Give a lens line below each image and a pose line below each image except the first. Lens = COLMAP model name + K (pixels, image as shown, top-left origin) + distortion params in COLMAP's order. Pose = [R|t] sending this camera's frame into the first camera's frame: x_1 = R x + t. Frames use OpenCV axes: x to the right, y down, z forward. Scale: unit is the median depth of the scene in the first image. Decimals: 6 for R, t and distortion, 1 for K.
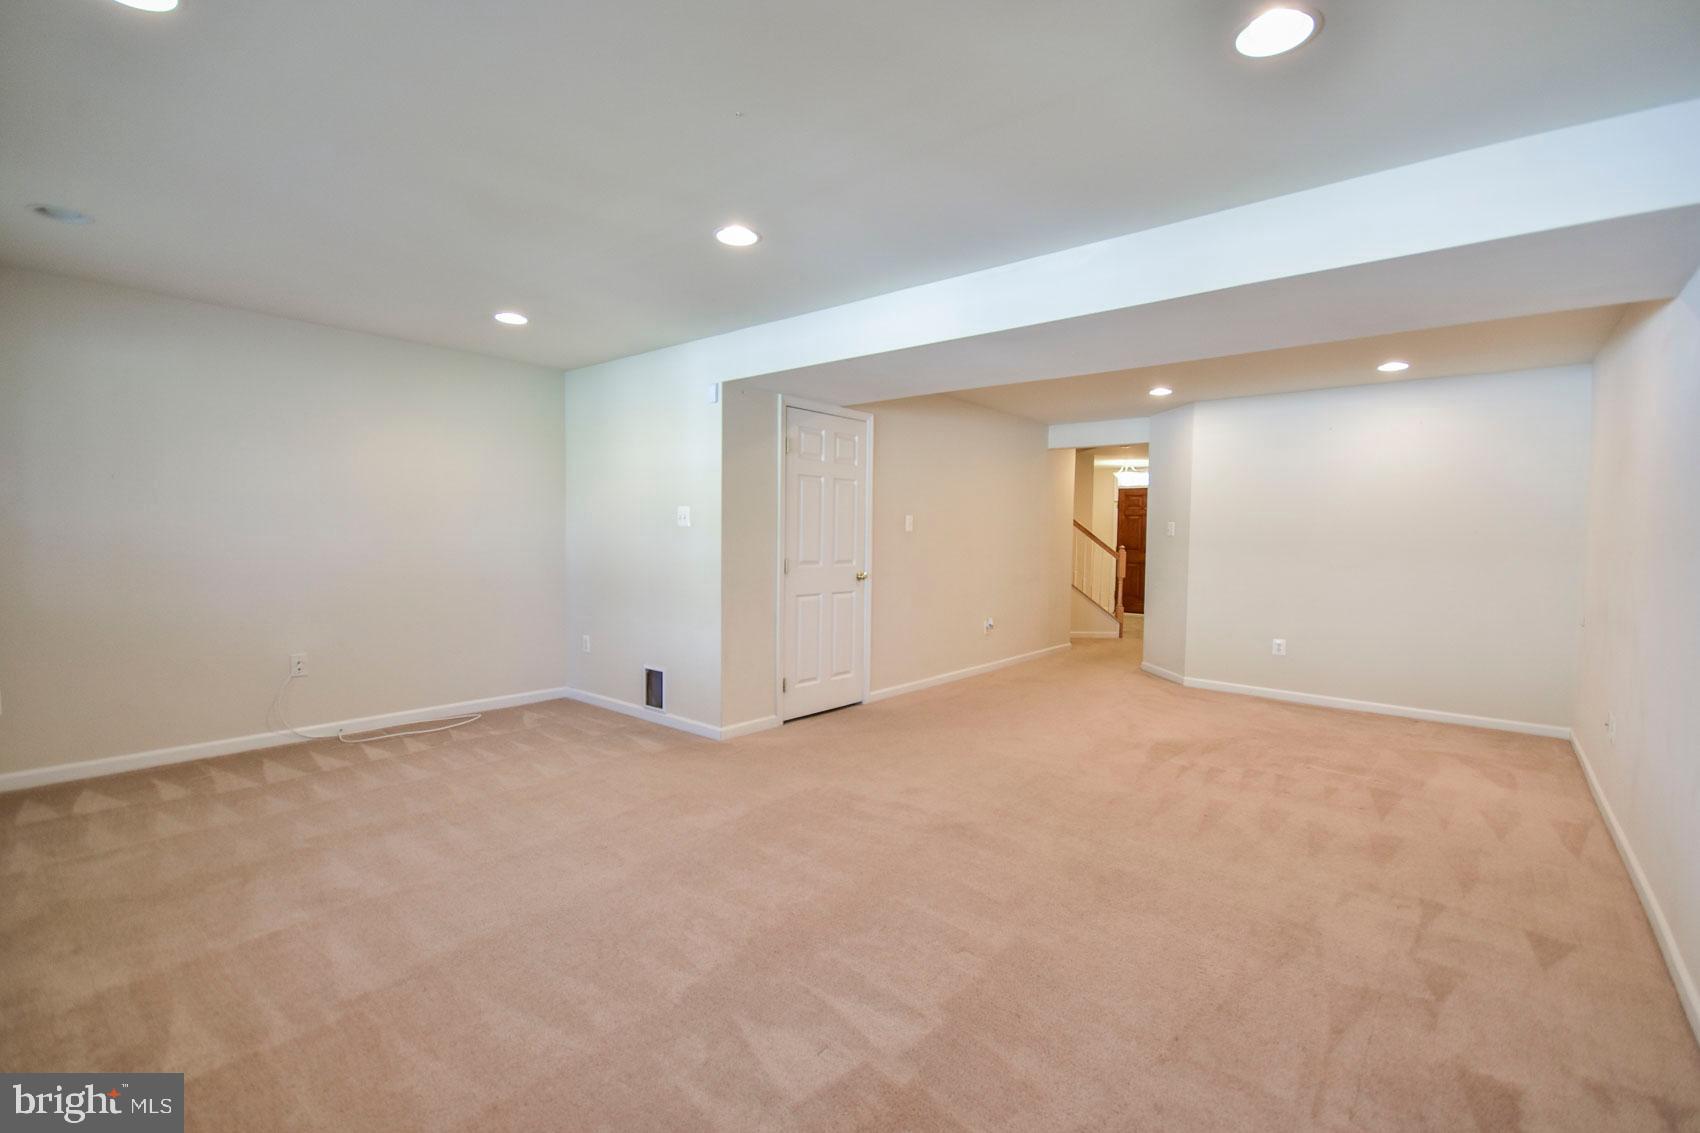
lens RADIAL K [[742.0, 0, 851.7], [0, 742.0, 569.9], [0, 0, 1]] dist [0.018952, -0.011316]
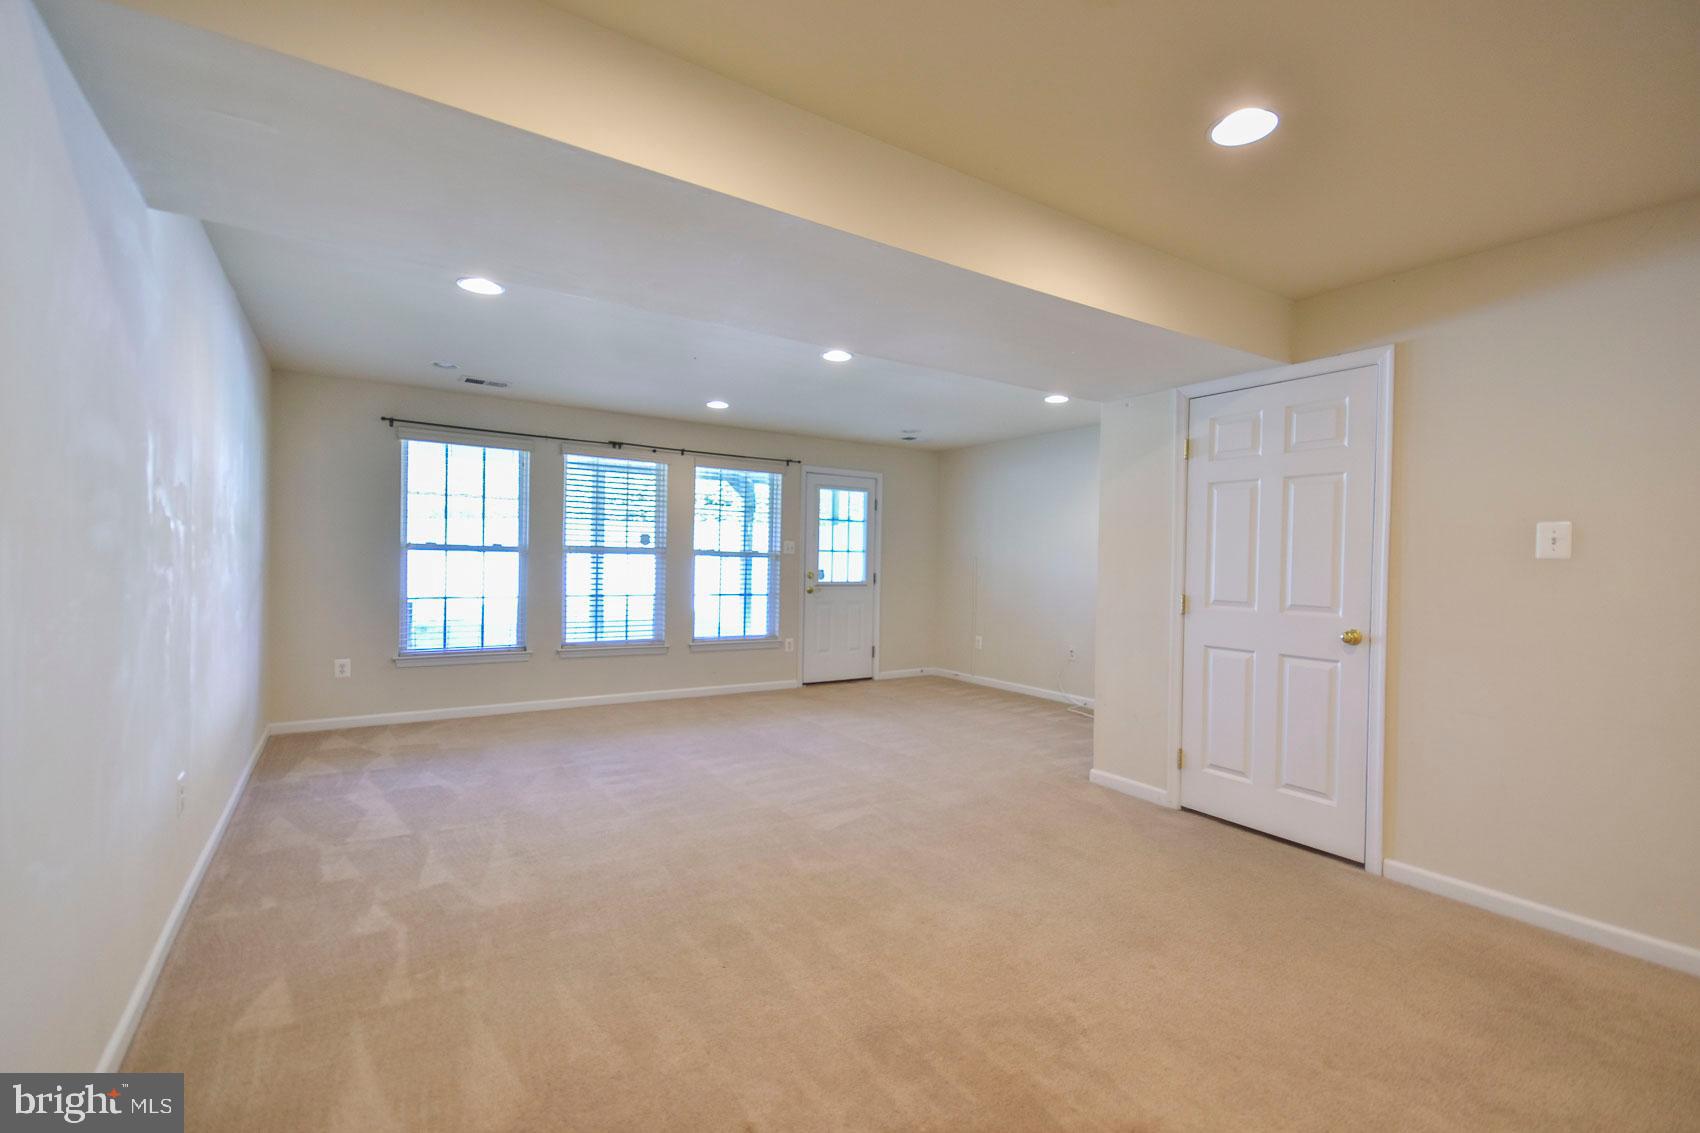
lens RADIAL K [[762.4, 0, 850.0], [0, 762.4, 566.5], [0, 0, 1]] dist [0.014231, -0.013800]
pose [[-0.290035, -0.013922, -0.956915, 0.763784], [-0.070498, 0.997488, 0.006856, -0.025032], [0.954416, 0.069449, -0.290288, 0.883145]]
